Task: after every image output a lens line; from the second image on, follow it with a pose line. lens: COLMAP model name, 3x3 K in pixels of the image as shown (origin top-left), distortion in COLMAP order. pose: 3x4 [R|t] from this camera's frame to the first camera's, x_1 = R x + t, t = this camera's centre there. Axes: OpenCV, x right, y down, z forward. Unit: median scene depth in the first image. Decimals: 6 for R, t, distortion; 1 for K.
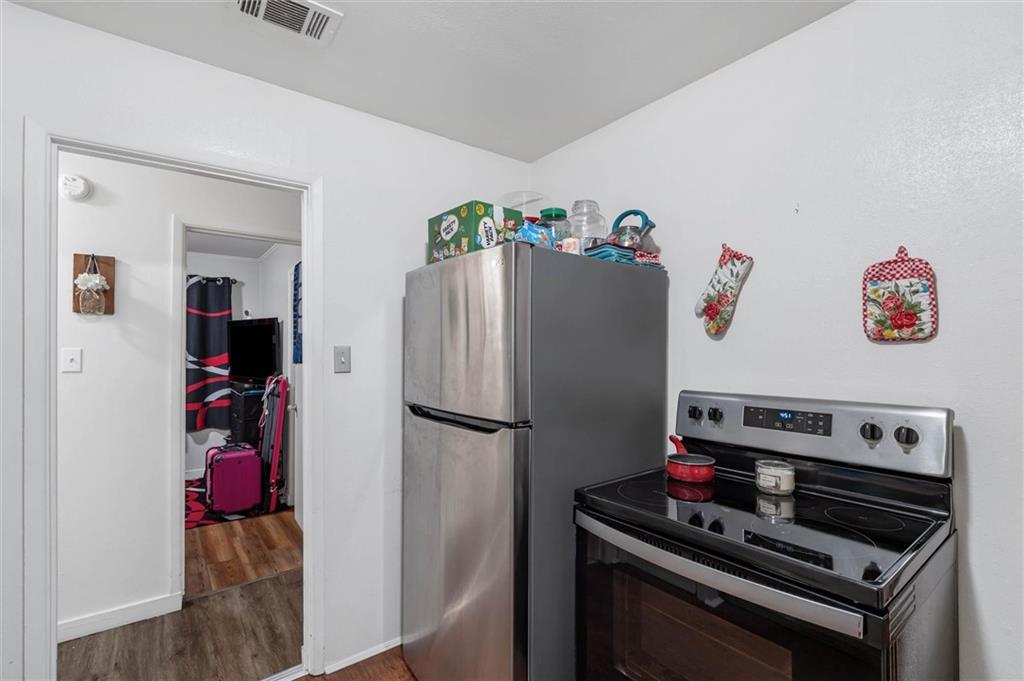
lens RADIAL K [[467.4, 0, 510.1], [0, 467.4, 344.3], [0, 0, 1]] dist [-0.004254, -0.000143]
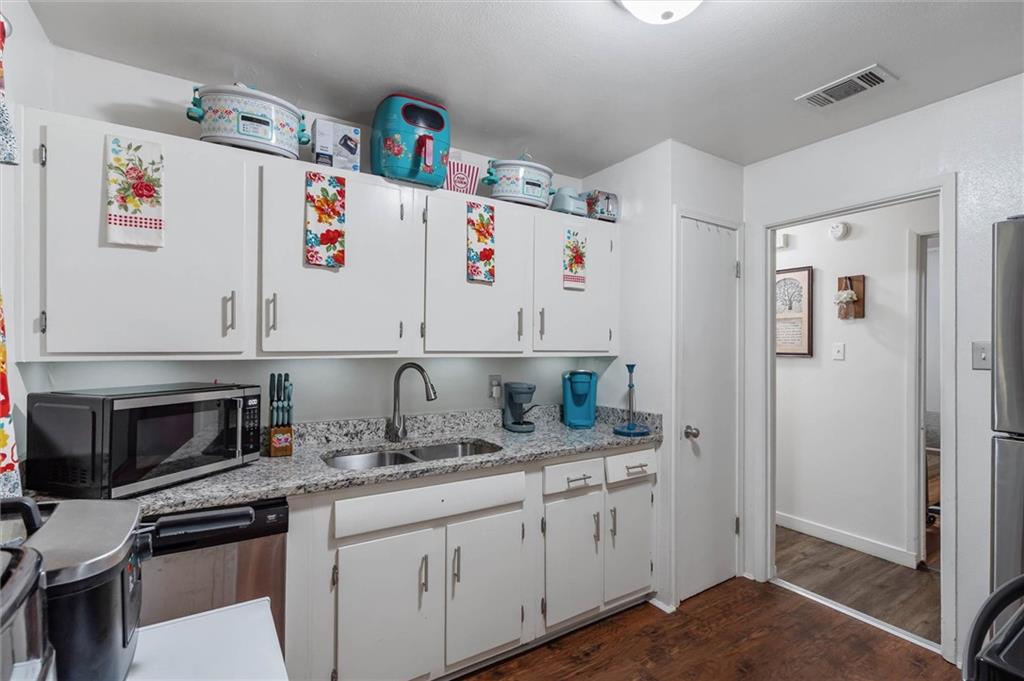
lens RADIAL K [[467.4, 0, 510.1], [0, 467.4, 344.3], [0, 0, 1]] dist [-0.004254, -0.000143]
pose [[-0.080687, 0.006867, -0.996716, 0.507816], [0.003701, 0.999971, 0.006590, -0.000710], [0.996733, -0.003157, -0.080710, 0.088011]]
